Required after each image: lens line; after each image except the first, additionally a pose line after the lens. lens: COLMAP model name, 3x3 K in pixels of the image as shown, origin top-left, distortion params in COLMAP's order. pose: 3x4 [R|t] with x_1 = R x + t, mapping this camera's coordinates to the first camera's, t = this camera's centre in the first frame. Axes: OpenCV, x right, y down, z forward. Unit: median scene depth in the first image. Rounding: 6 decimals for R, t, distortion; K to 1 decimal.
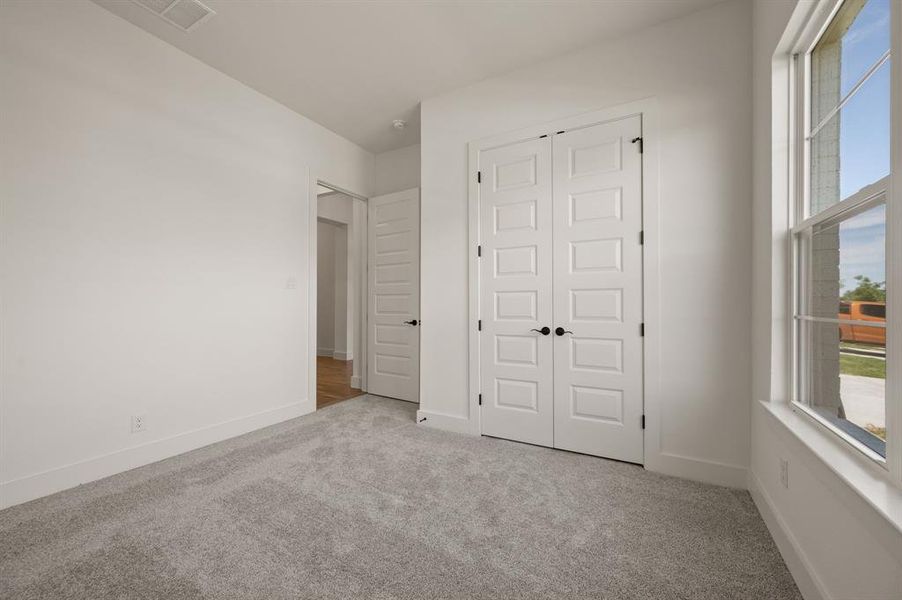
lens RADIAL K [[368.0, 0, 448.4], [0, 368.0, 300.9], [0, 0, 1]] dist [0.002701, 0.000011]
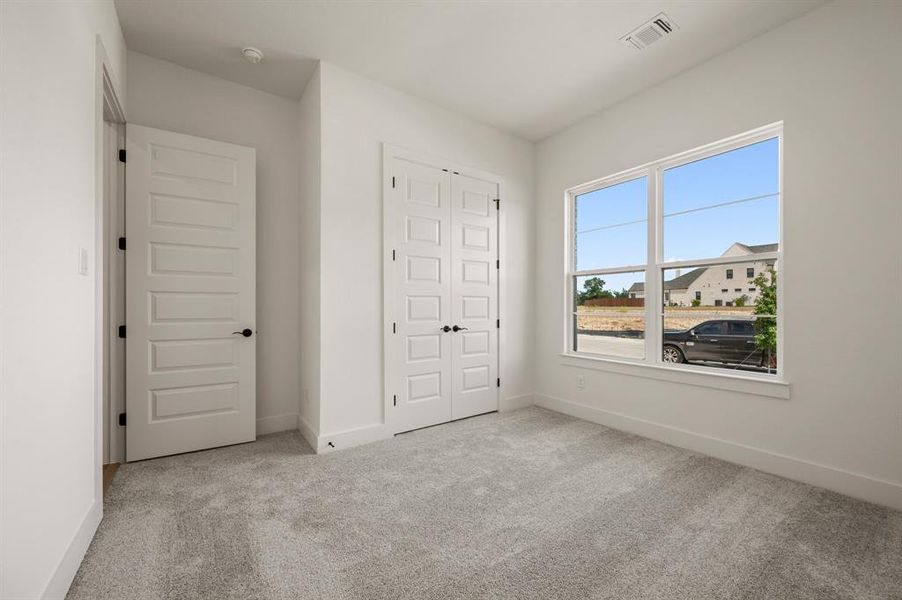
lens RADIAL K [[368.0, 0, 453.8], [0, 368.0, 309.9], [0, 0, 1]] dist [0.002701, 0.000011]
pose [[0.403465, -0.003459, 0.914989, -0.828987], [-0.003409, 0.999980, 0.005284, 0.011082], [-0.914989, -0.005251, 0.403445, 0.464262]]
